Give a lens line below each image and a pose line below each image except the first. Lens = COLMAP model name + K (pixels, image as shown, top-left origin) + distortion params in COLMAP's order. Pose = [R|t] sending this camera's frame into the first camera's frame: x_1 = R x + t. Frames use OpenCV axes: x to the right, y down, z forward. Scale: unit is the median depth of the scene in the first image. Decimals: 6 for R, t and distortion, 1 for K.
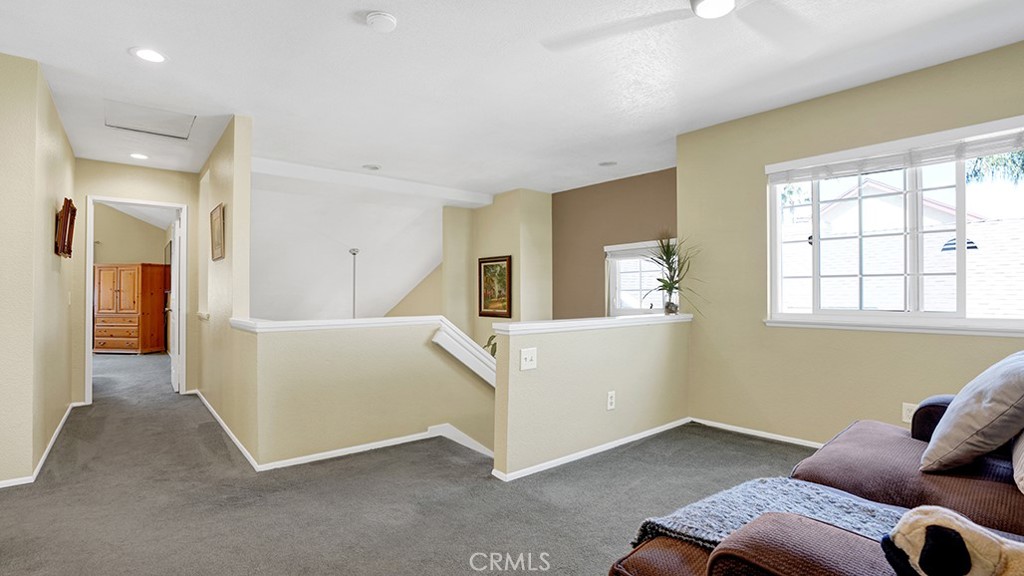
lens RADIAL K [[482.0, 0, 515.3], [0, 482.0, 288.8], [0, 0, 1]] dist [-0.072145, 0.031160]
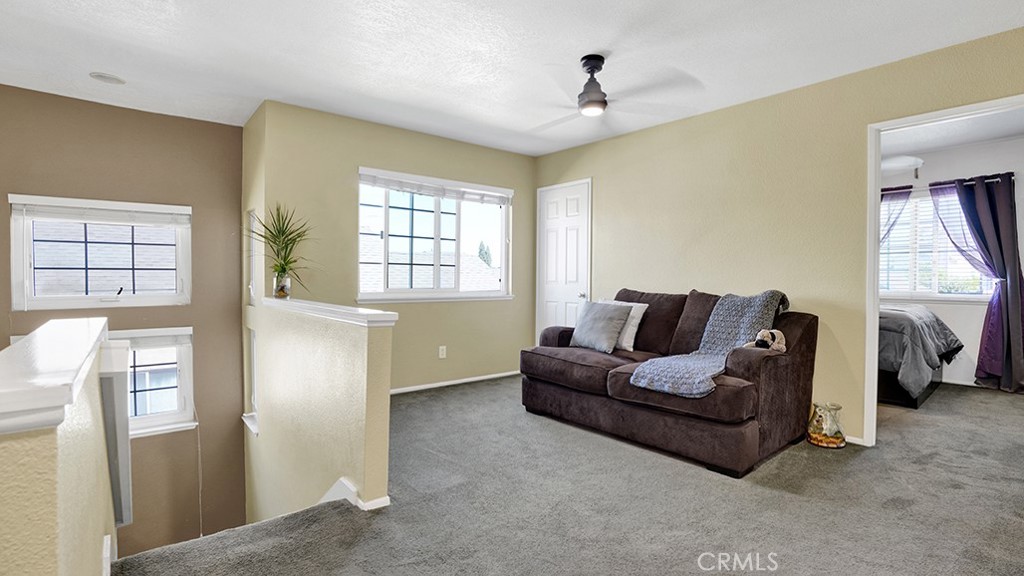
lens RADIAL K [[482.0, 0, 515.3], [0, 482.0, 288.8], [0, 0, 1]] dist [-0.072145, 0.031160]
pose [[0.003603, -0.024040, 0.999705, -0.785878], [-0.022161, 0.999464, 0.024114, 0.003603], [-0.999748, -0.022242, 0.003068, 0.742370]]
